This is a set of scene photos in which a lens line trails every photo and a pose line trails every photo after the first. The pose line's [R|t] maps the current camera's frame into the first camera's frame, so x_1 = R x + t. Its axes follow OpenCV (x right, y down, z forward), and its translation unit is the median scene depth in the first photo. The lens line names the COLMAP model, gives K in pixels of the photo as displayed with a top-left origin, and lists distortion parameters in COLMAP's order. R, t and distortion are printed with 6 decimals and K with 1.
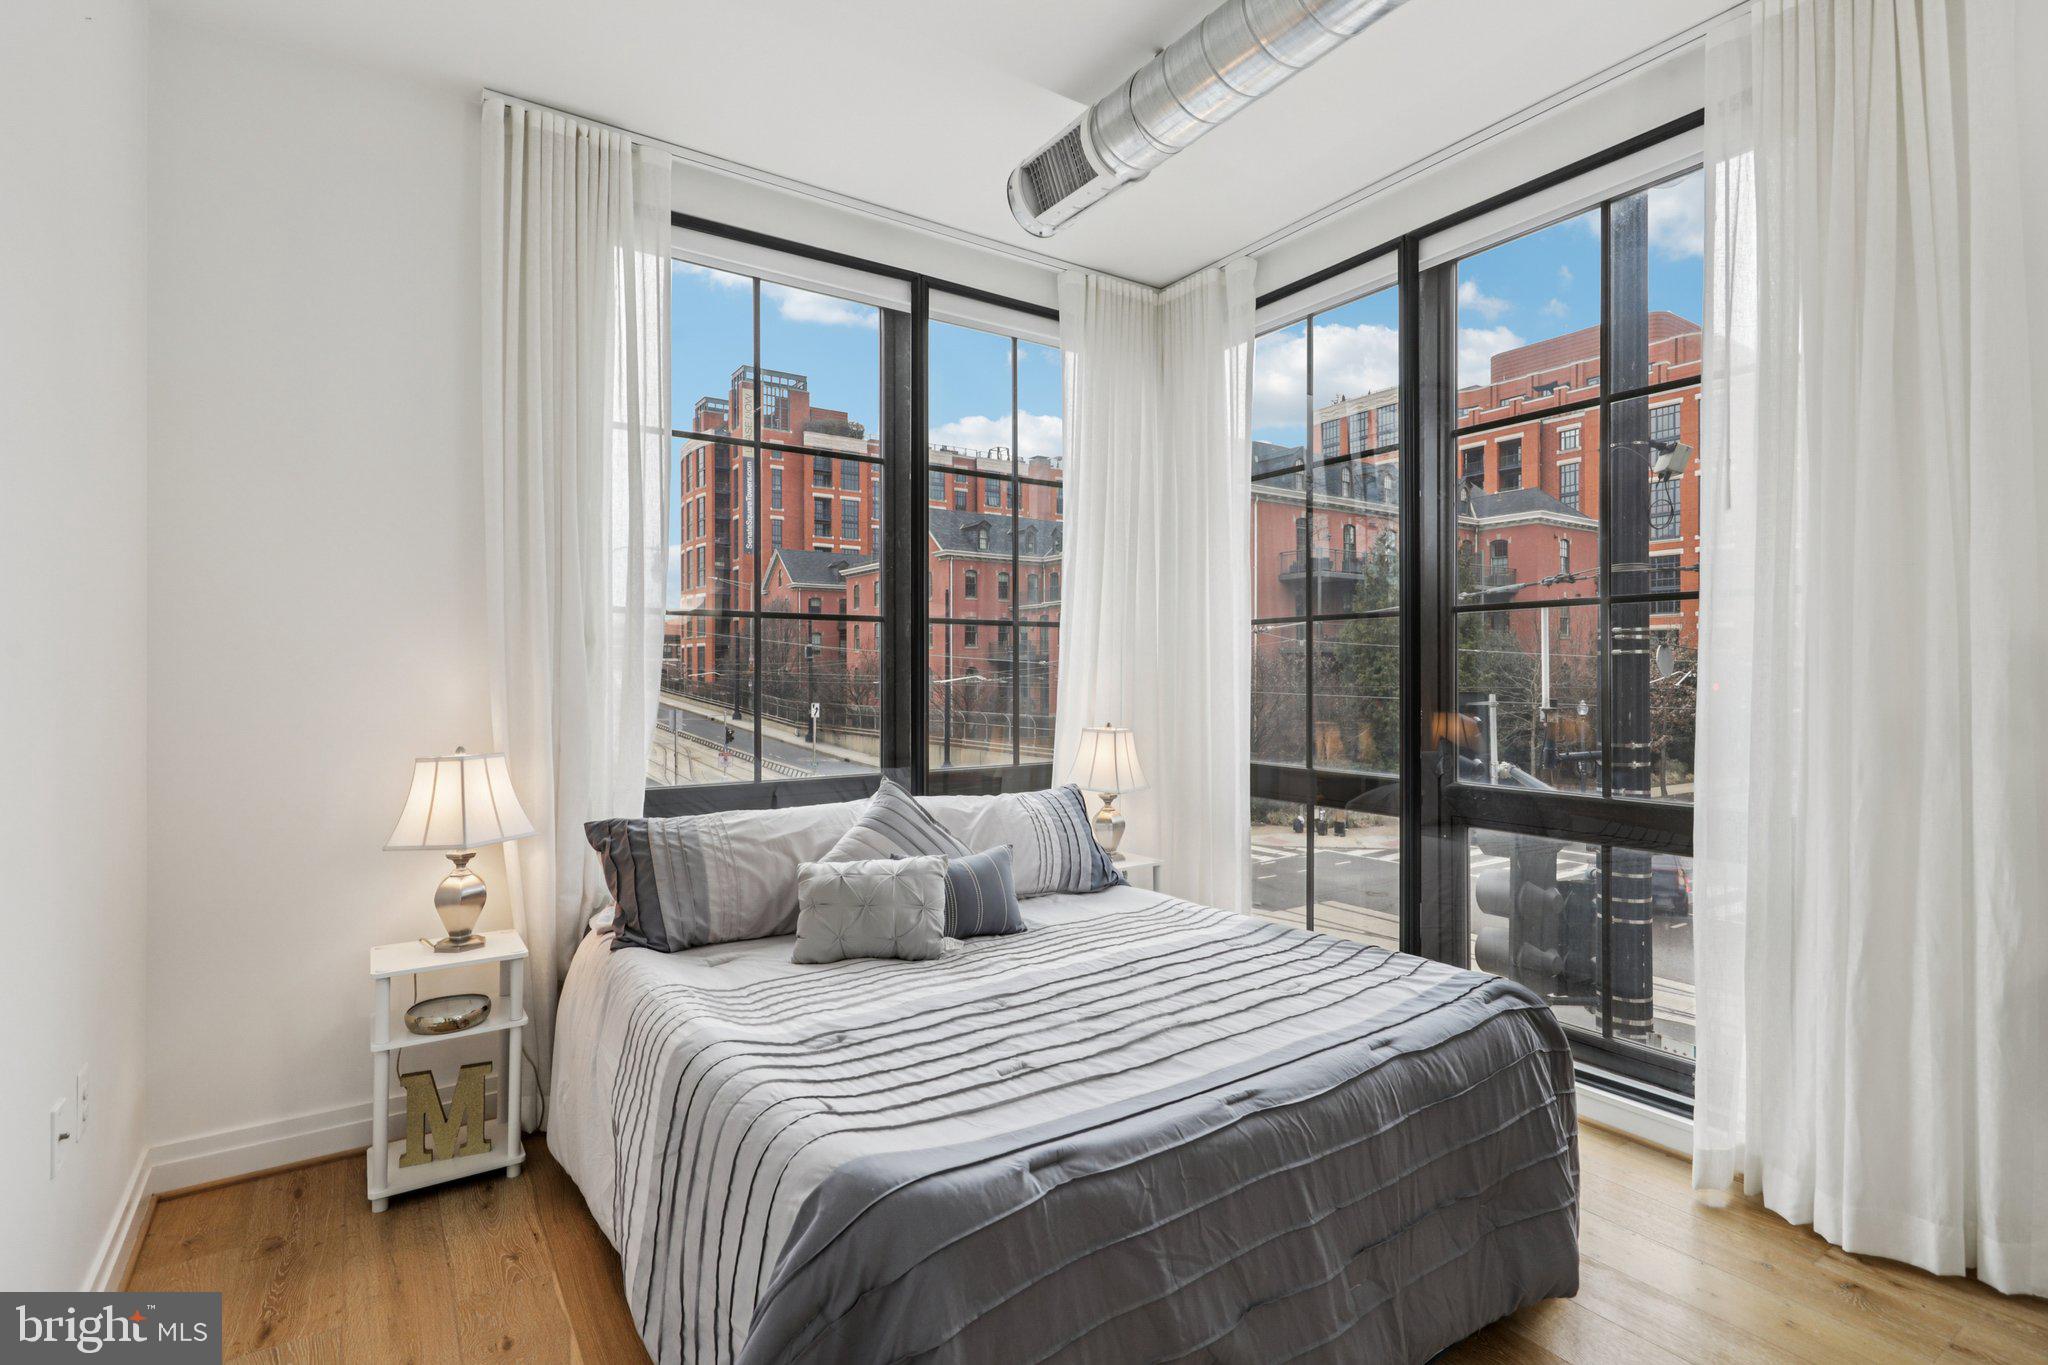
lens RADIAL K [[976.1, 0, 1025.5], [0, 976.1, 673.2], [0, 0, 1]] dist [0.017006, 0.000021]
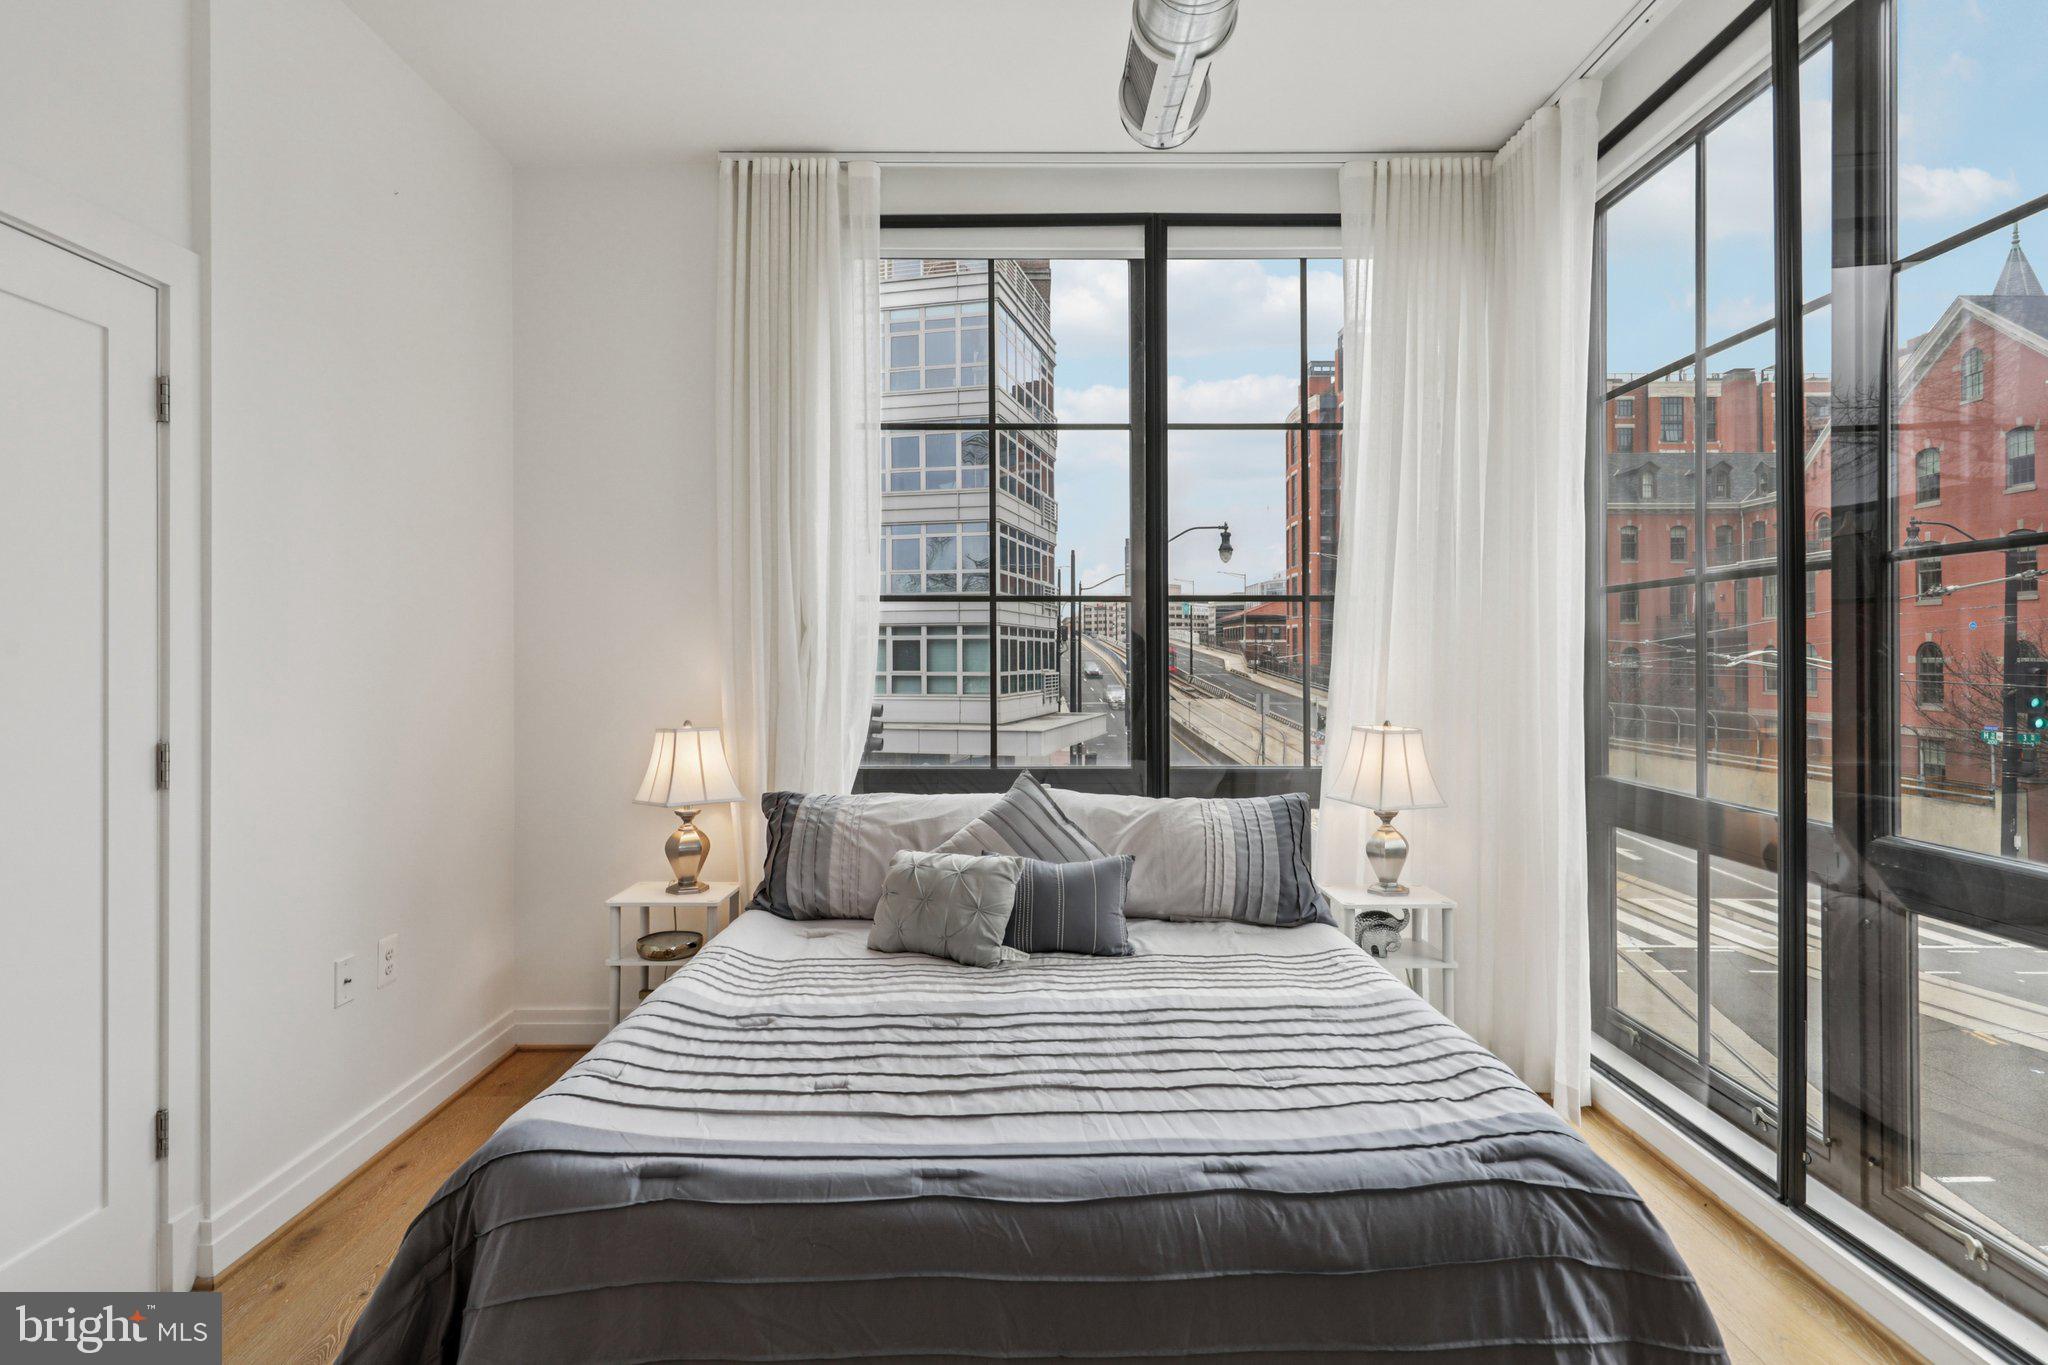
lens RADIAL K [[1052.8, 0, 1019.2], [0, 1052.8, 657.4], [0, 0, 1]] dist [0.011939, -0.000513]
pose [[0.828184, 0.001307, -0.560455, 0.494132], [-0.000054, 0.999997, 0.002252, -0.003623], [0.560456, -0.001835, 0.828182, 0.191108]]
